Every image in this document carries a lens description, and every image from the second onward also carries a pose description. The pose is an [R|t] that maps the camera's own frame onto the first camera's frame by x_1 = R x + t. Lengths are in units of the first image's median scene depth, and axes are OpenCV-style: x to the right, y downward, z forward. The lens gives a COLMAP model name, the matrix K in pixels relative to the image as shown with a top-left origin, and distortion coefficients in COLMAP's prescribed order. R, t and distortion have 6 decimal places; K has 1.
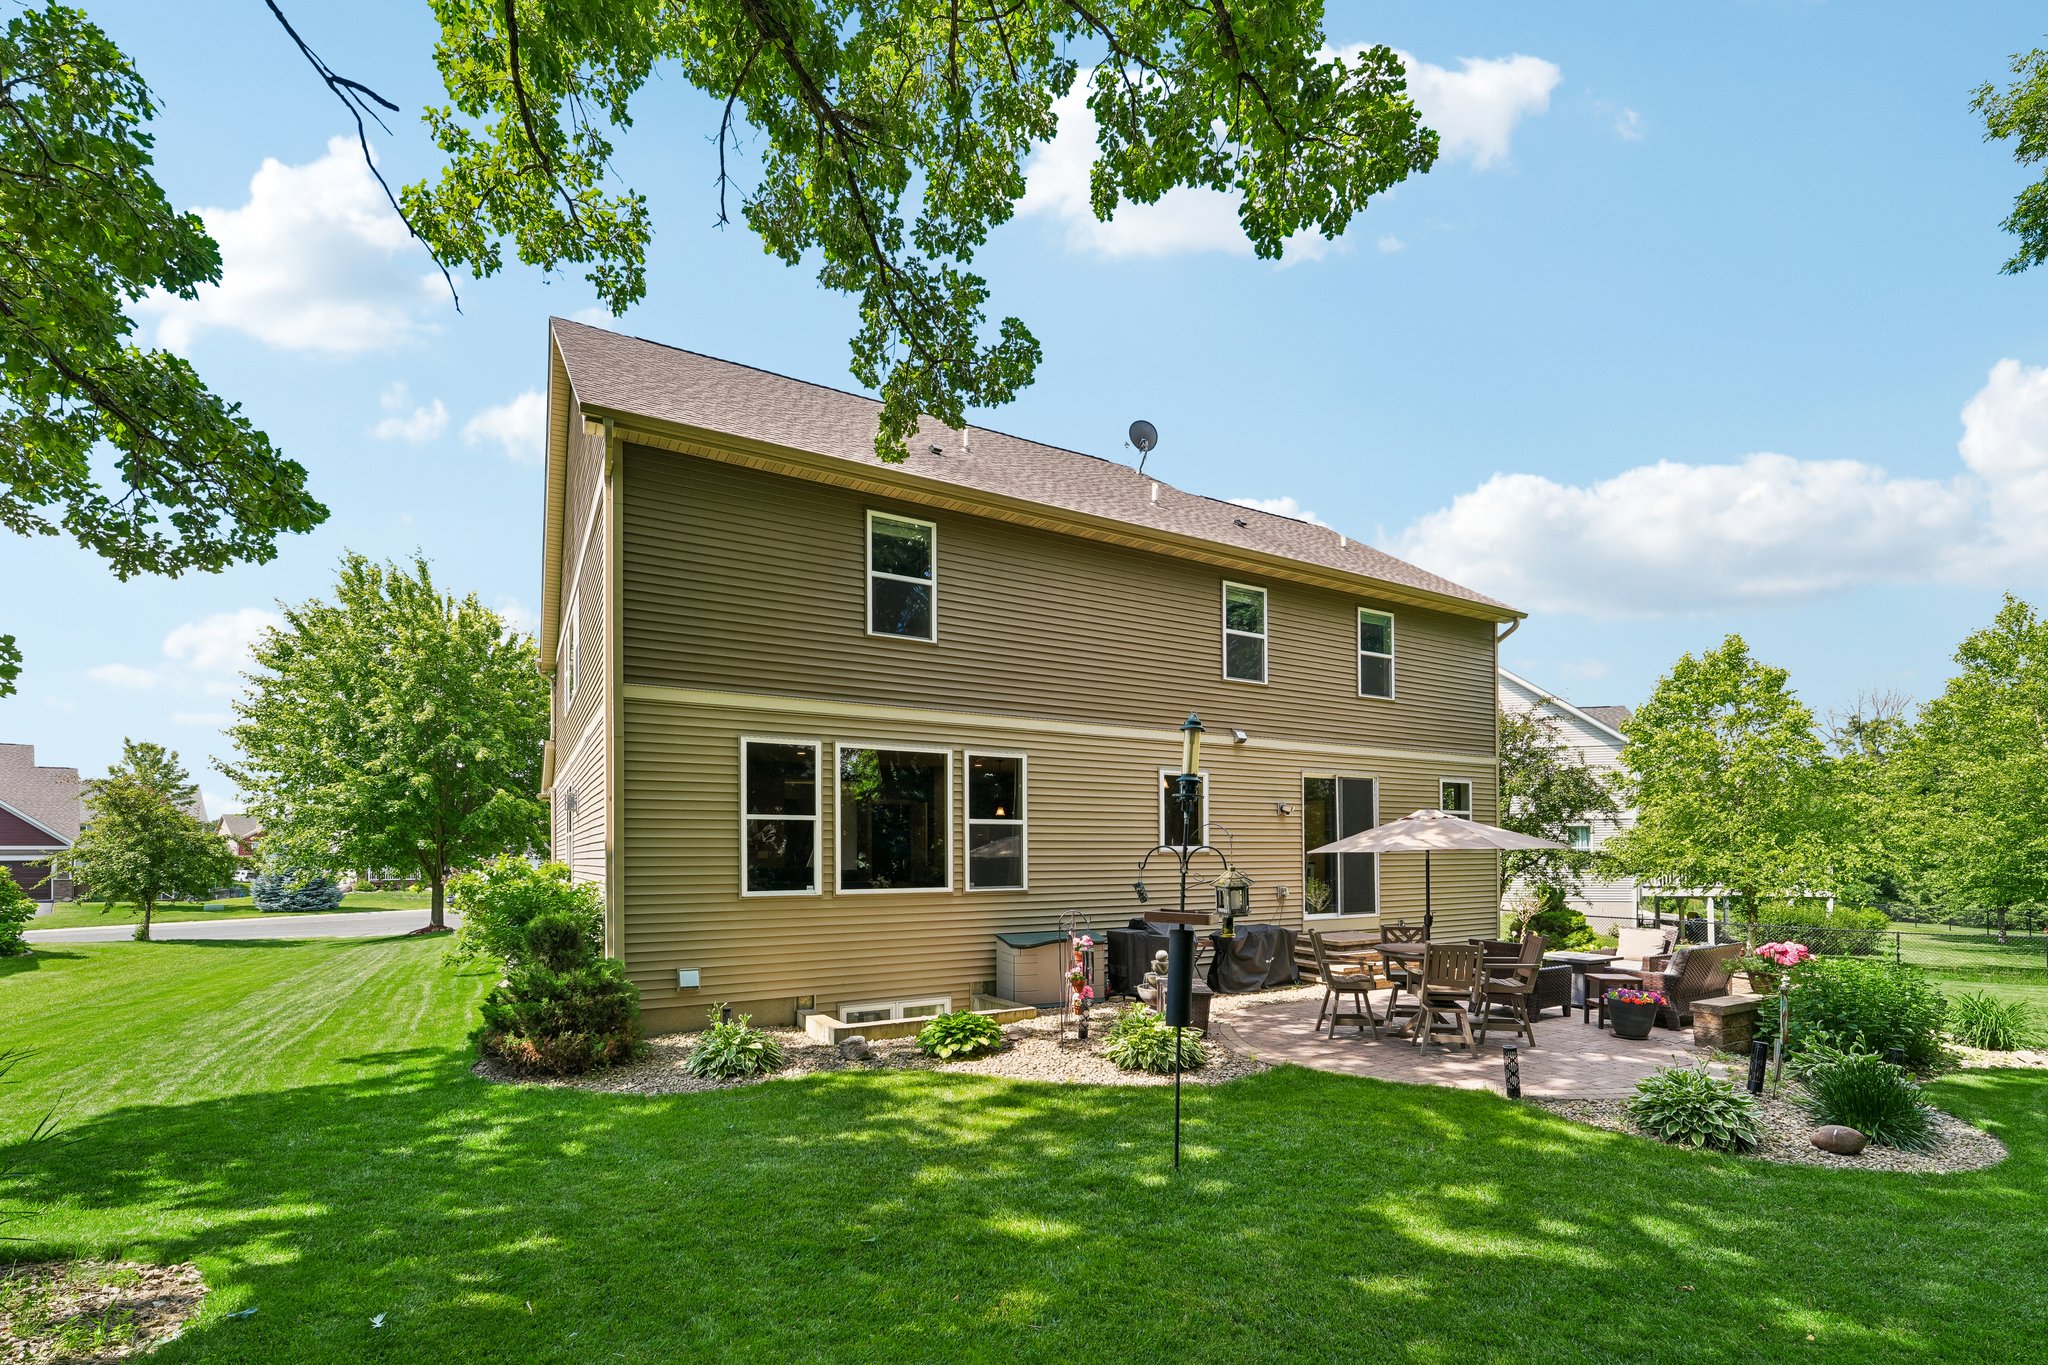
lens RADIAL K [[810.7, 0, 1070.4], [0, 810.7, 862.2], [0, 0, 1]] dist [-0.000938, -0.000048]
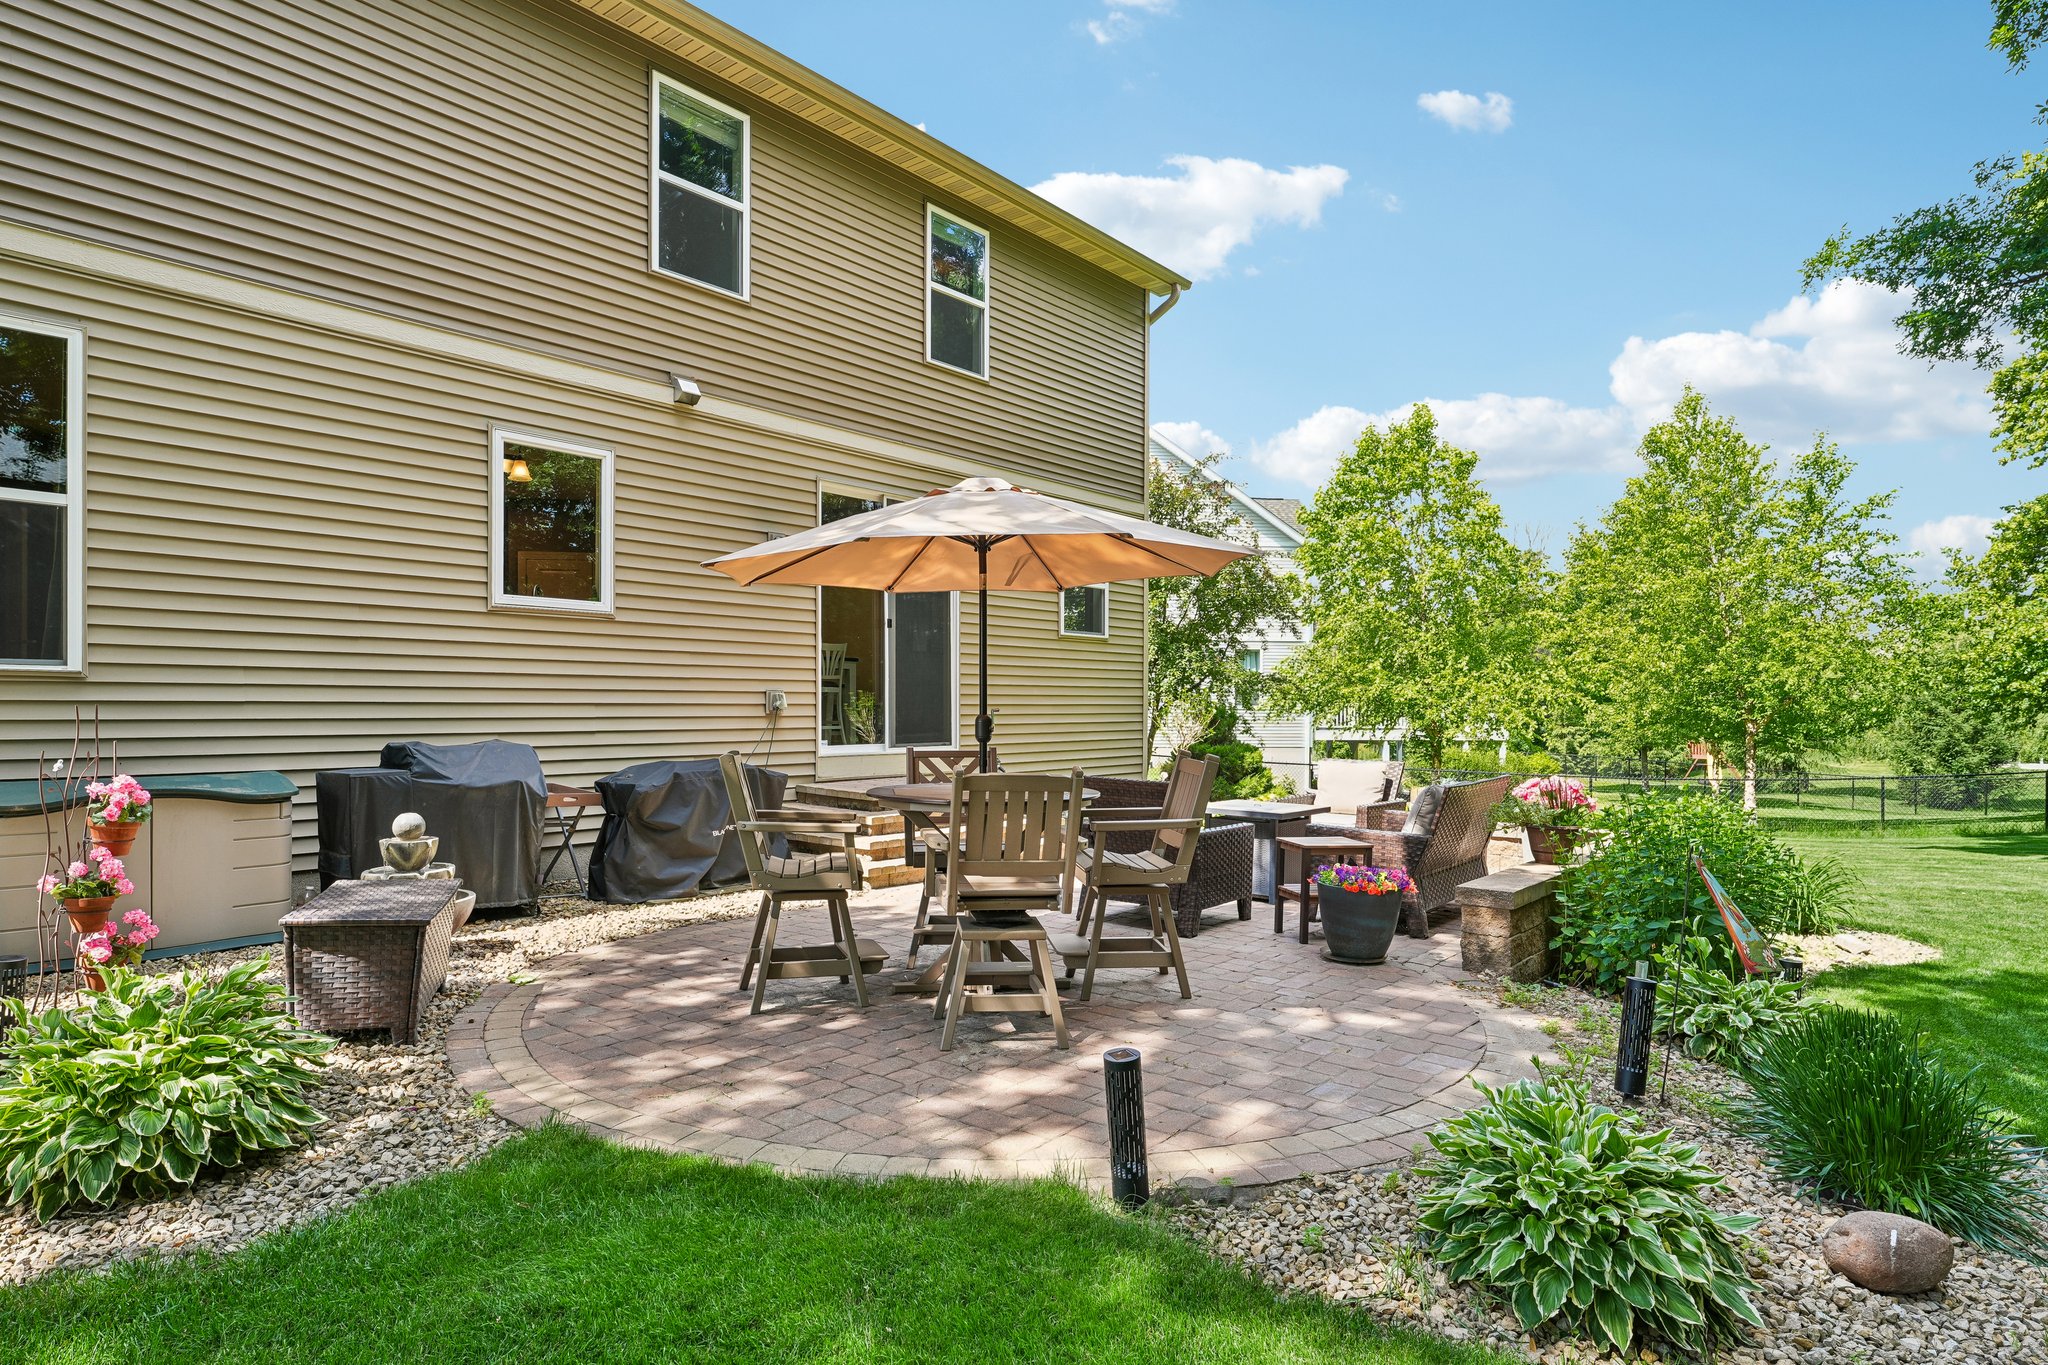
lens RADIAL K [[1110.2, 0, 1025.4], [0, 1110.2, 706.1], [0, 0, 1]] dist [-0.003097, -0.000804]
pose [[0.933291, 0.012679, 0.358897, 0.194250], [-0.013420, 0.999910, -0.000426, 0.047508], [-0.358870, -0.004419, 0.933377, 0.336092]]
